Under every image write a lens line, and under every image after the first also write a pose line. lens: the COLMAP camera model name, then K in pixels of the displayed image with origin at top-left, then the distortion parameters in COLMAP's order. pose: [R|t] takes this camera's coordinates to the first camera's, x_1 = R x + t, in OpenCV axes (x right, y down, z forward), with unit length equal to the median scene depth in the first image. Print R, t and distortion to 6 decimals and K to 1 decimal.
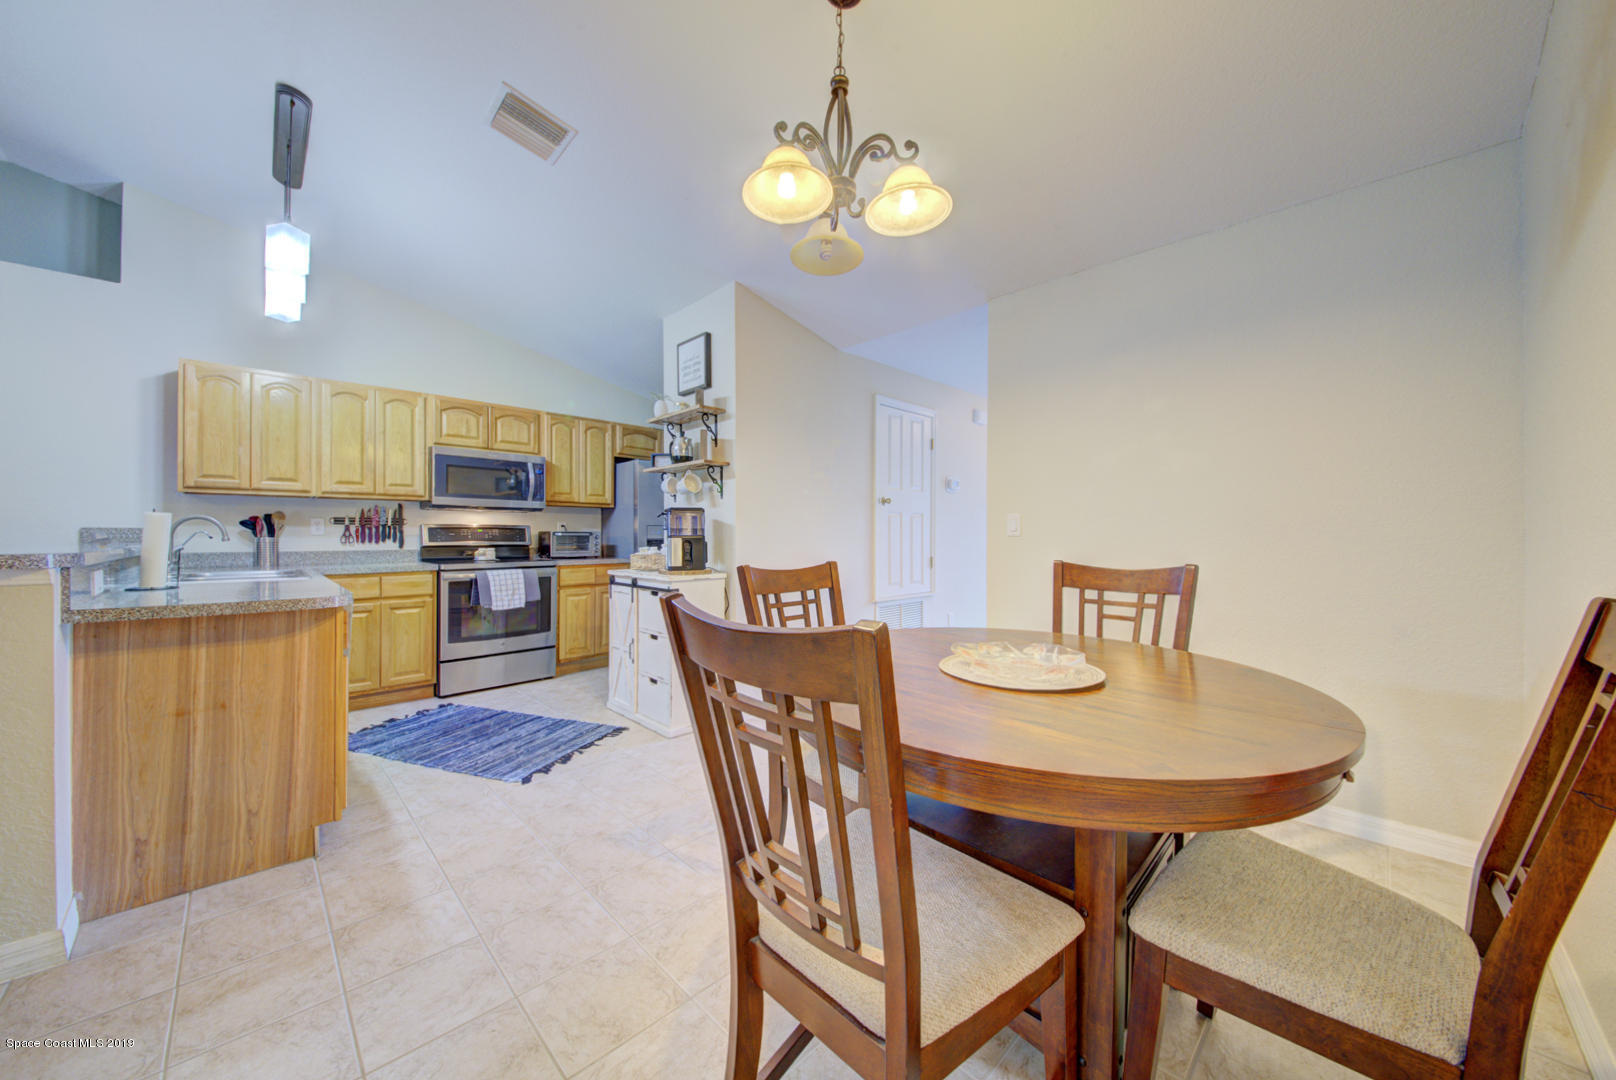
lens RADIAL K [[548.7, 0, 834.6], [0, 548.7, 538.2], [0, 0, 1]] dist [-0.028766, -0.000130]
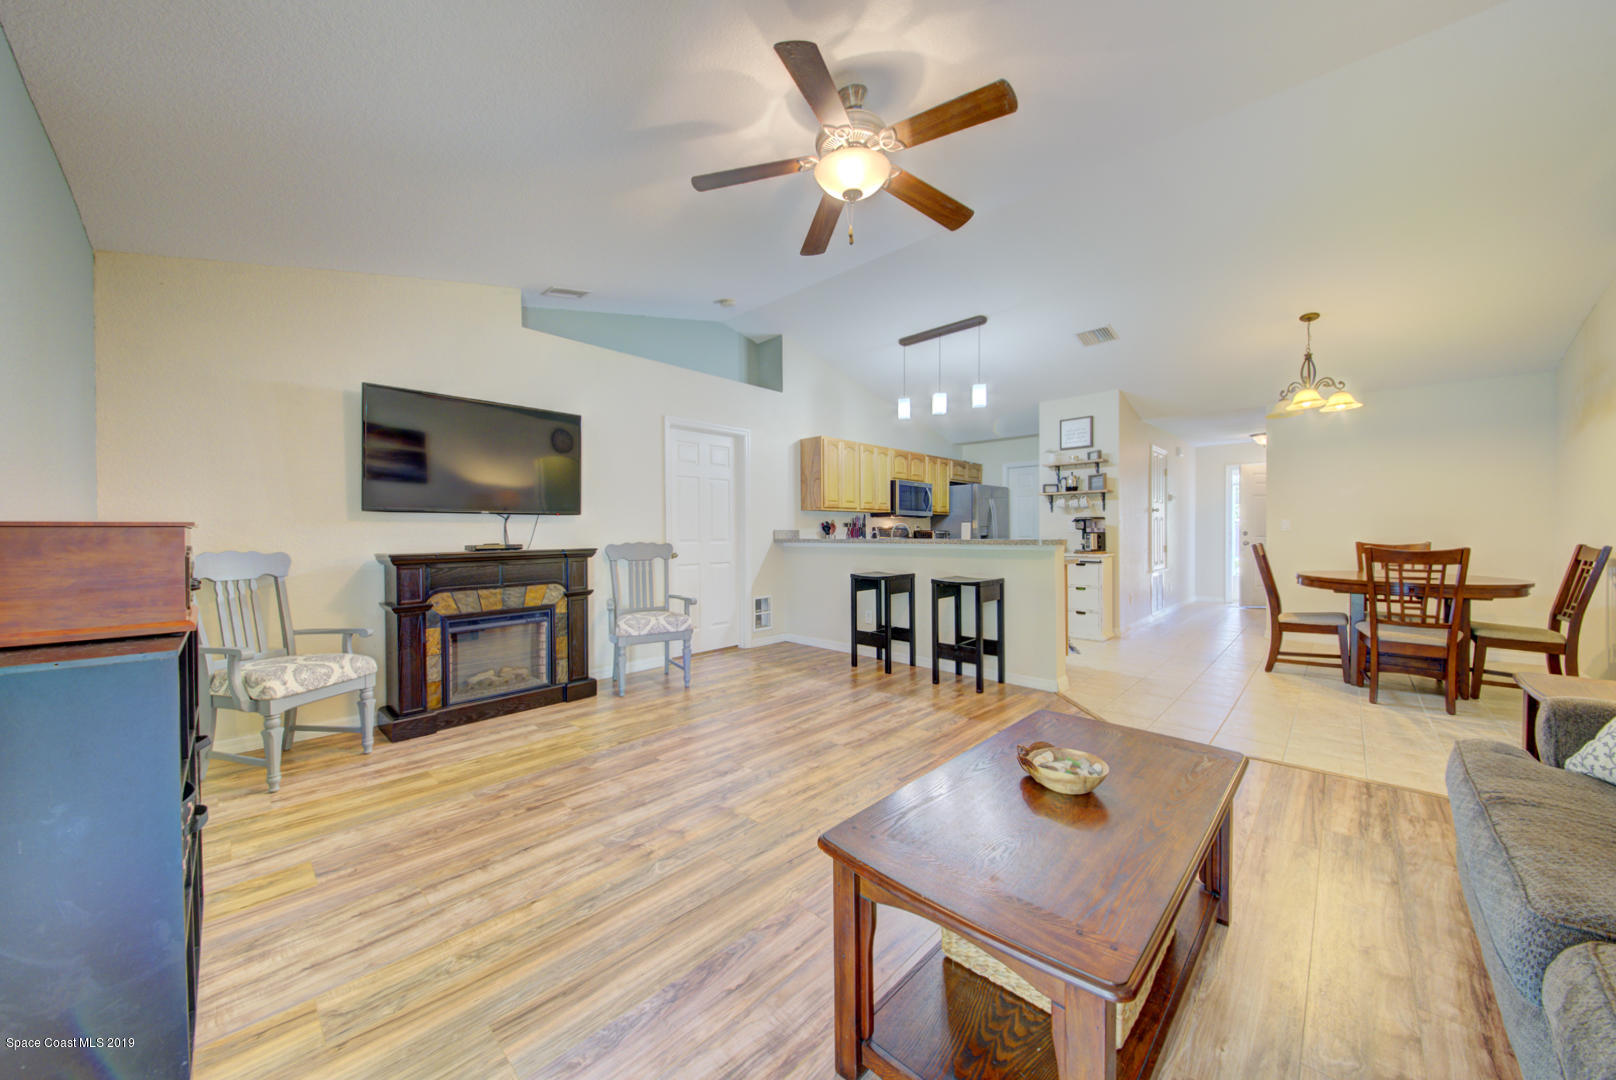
lens RADIAL K [[562.6, 0, 807.0], [0, 562.6, 535.7], [0, 0, 1]] dist [0.048116, -0.023671]
pose [[0.999927, -0.006358, -0.010279, -1.018609], [0.006372, 0.999979, 0.001358, -0.001689], [0.010270, -0.001423, 0.999946, -0.756605]]
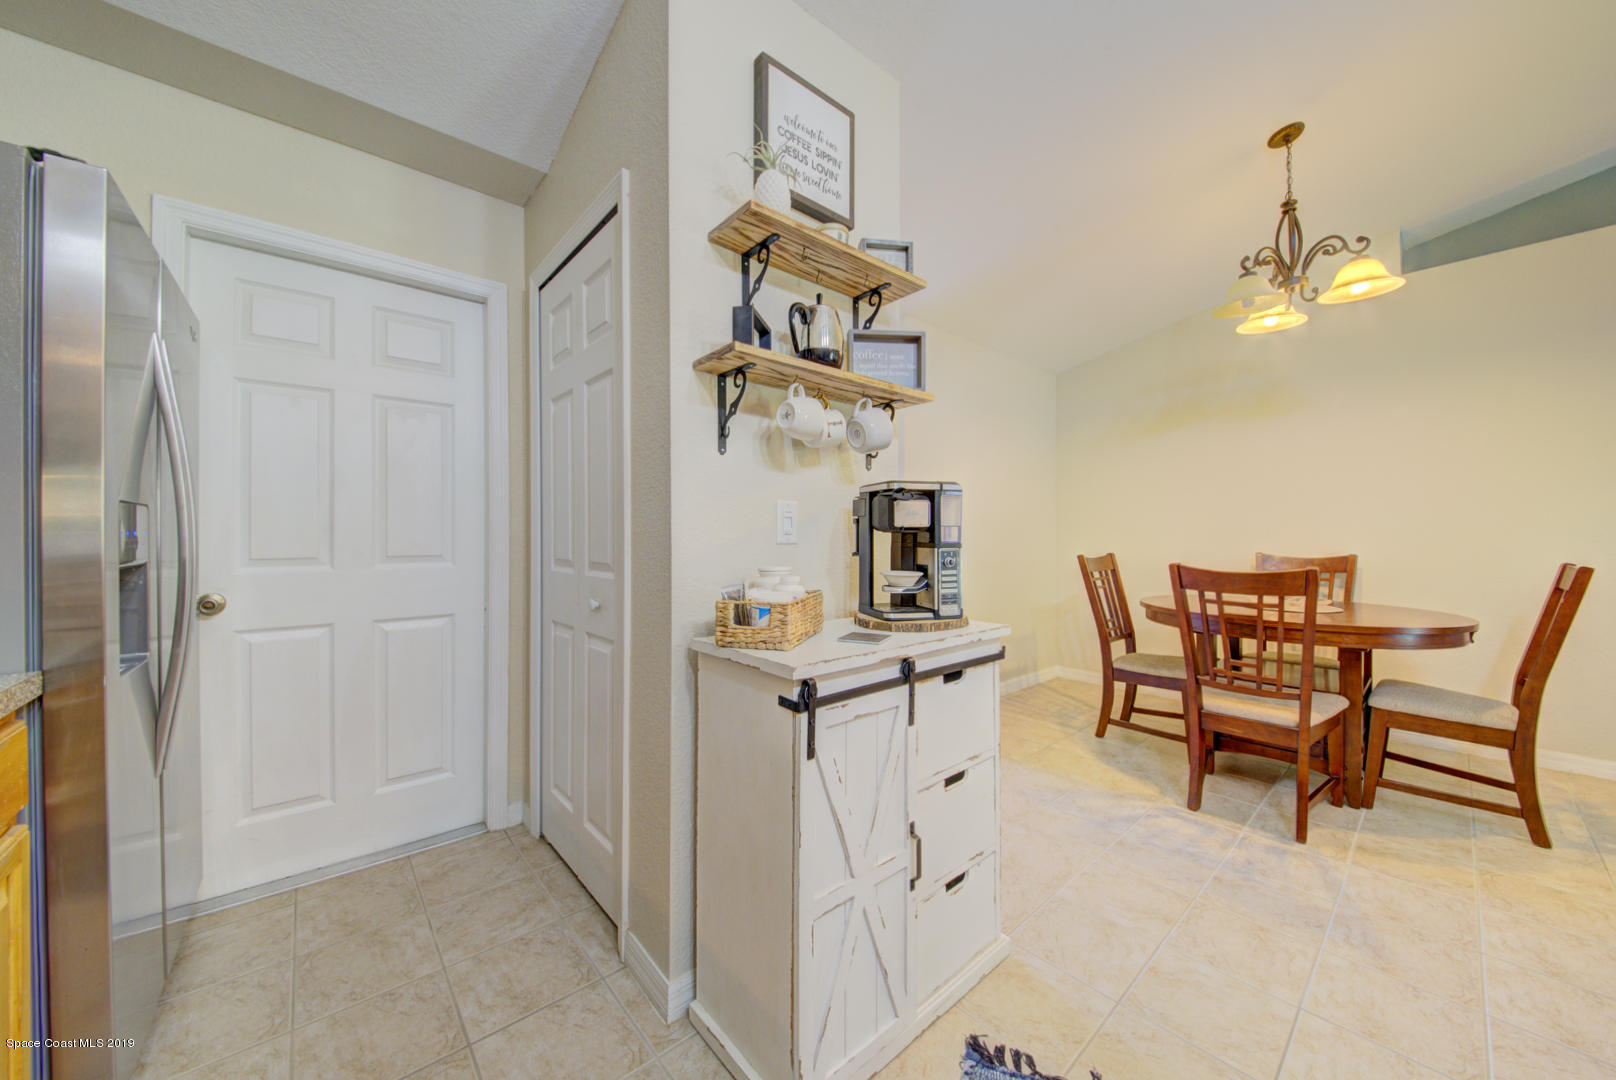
lens RADIAL K [[557.9, 0, 809.9], [0, 557.9, 536.4], [0, 0, 1]] dist [0.021513, -0.013464]
pose [[0.083532, -0.001361, 0.996504, -0.655452], [0.003178, 0.999994, 0.001100, -0.009146], [-0.996500, 0.003075, 0.083536, 0.896072]]
